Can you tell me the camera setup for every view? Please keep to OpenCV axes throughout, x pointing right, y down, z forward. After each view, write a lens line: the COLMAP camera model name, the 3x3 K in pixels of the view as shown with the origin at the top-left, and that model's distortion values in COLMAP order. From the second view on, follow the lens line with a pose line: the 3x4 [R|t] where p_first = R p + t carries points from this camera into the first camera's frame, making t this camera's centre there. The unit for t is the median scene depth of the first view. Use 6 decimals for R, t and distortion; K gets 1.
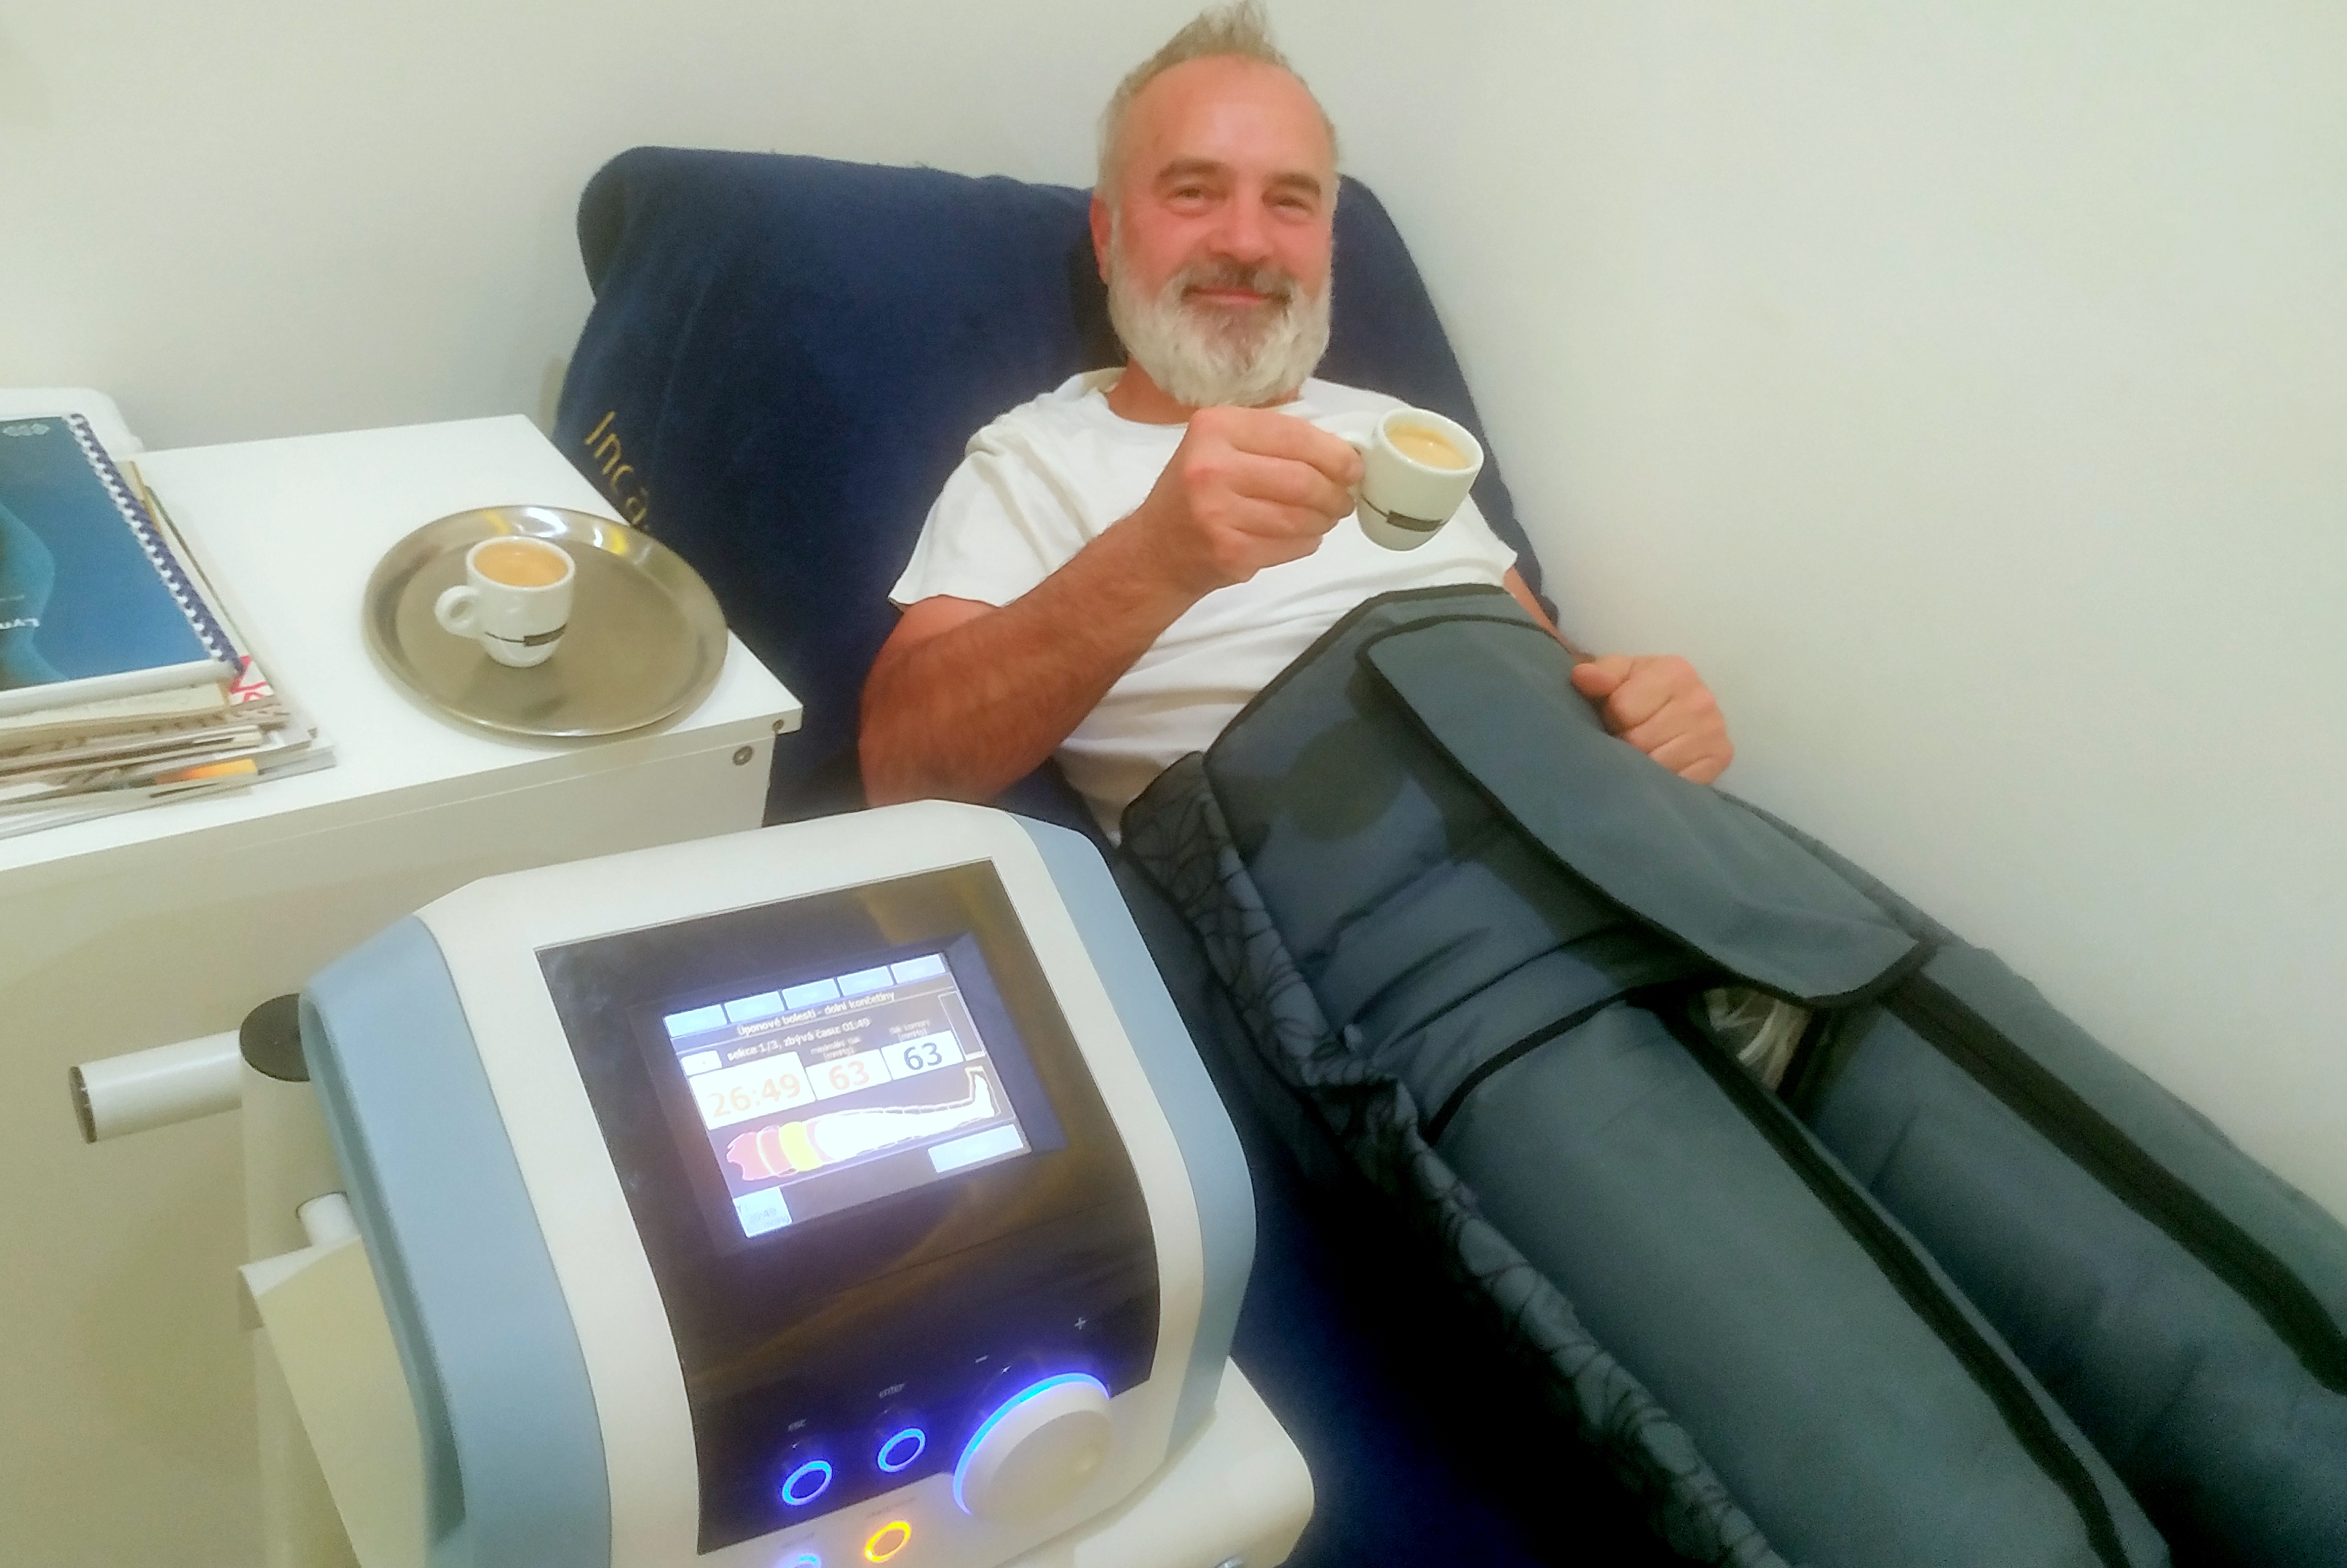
lens RADIAL K [[1623.2, 0, 1172.6], [0, 1623.2, 722.5], [0, 0, 1]] dist [-0.008657, -0.001474]
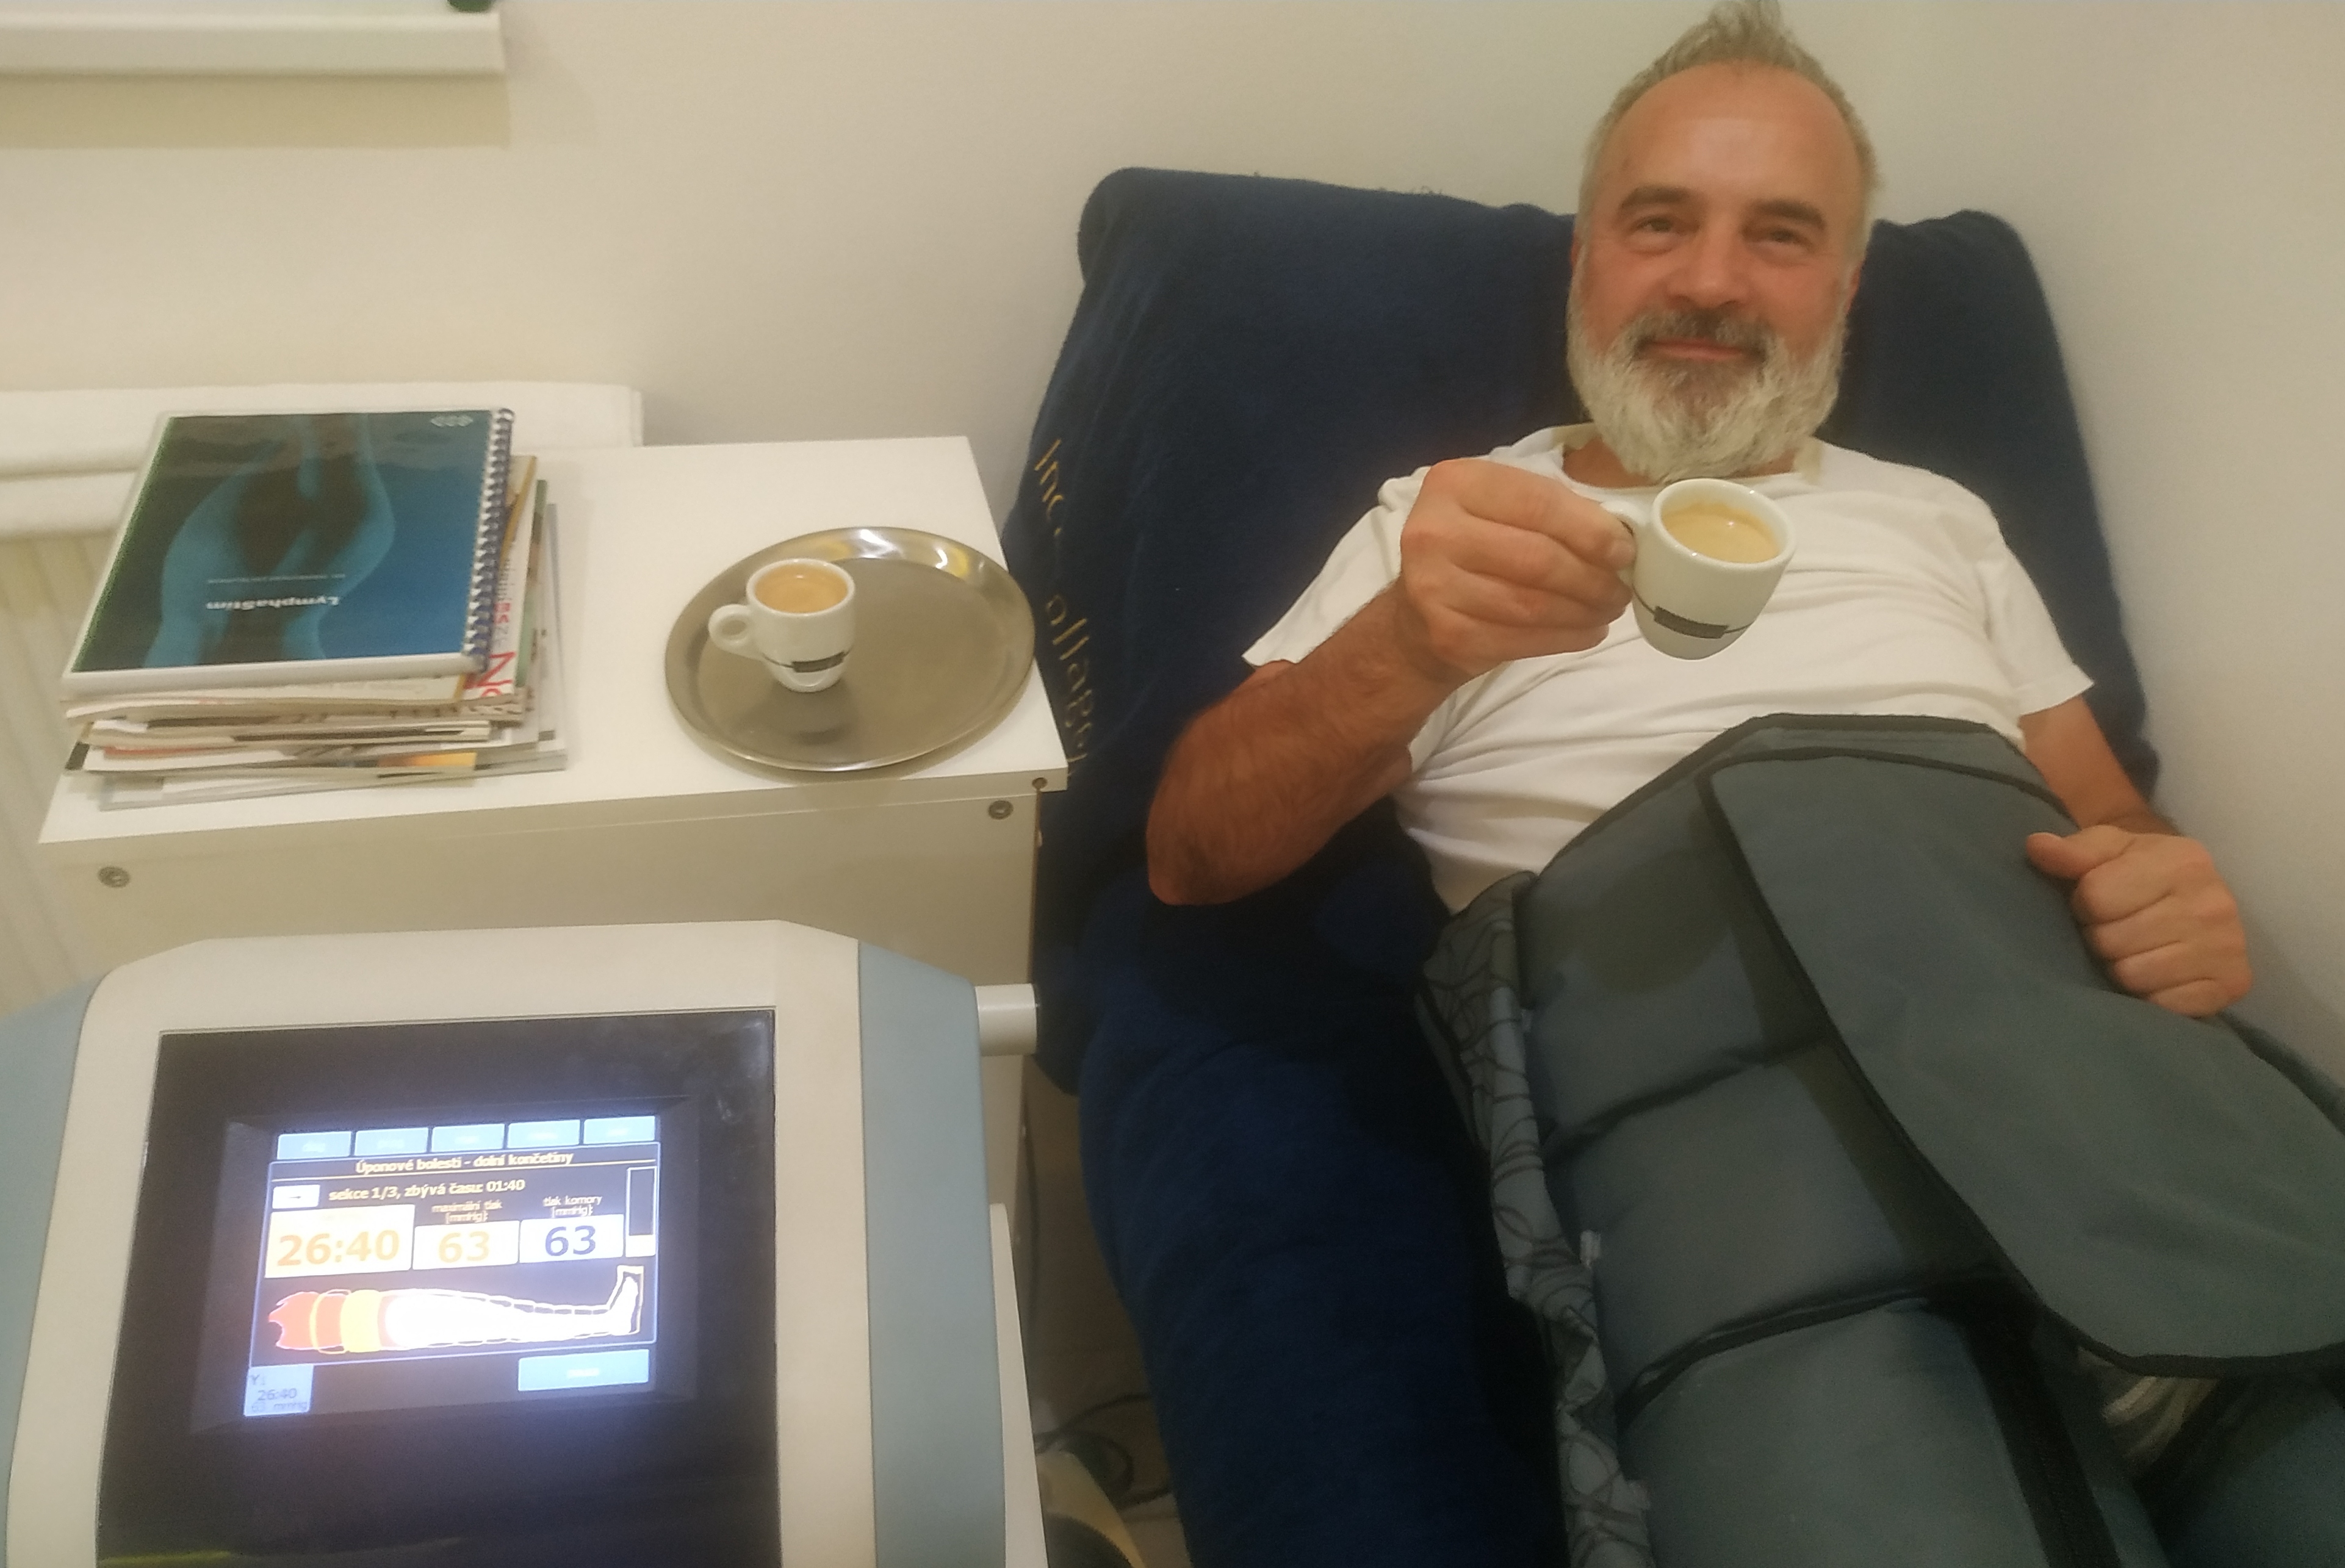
lens RADIAL K [[1652.7, 0, 1172.5], [0, 1652.7, 784.0], [0, 0, 1]] dist [0.035600, -0.102582]
pose [[0.925118, 0.135464, -0.354693, 0.216994], [-0.132740, 0.990630, 0.032124, -0.050466], [0.355721, 0.017364, 0.934431, 0.172271]]
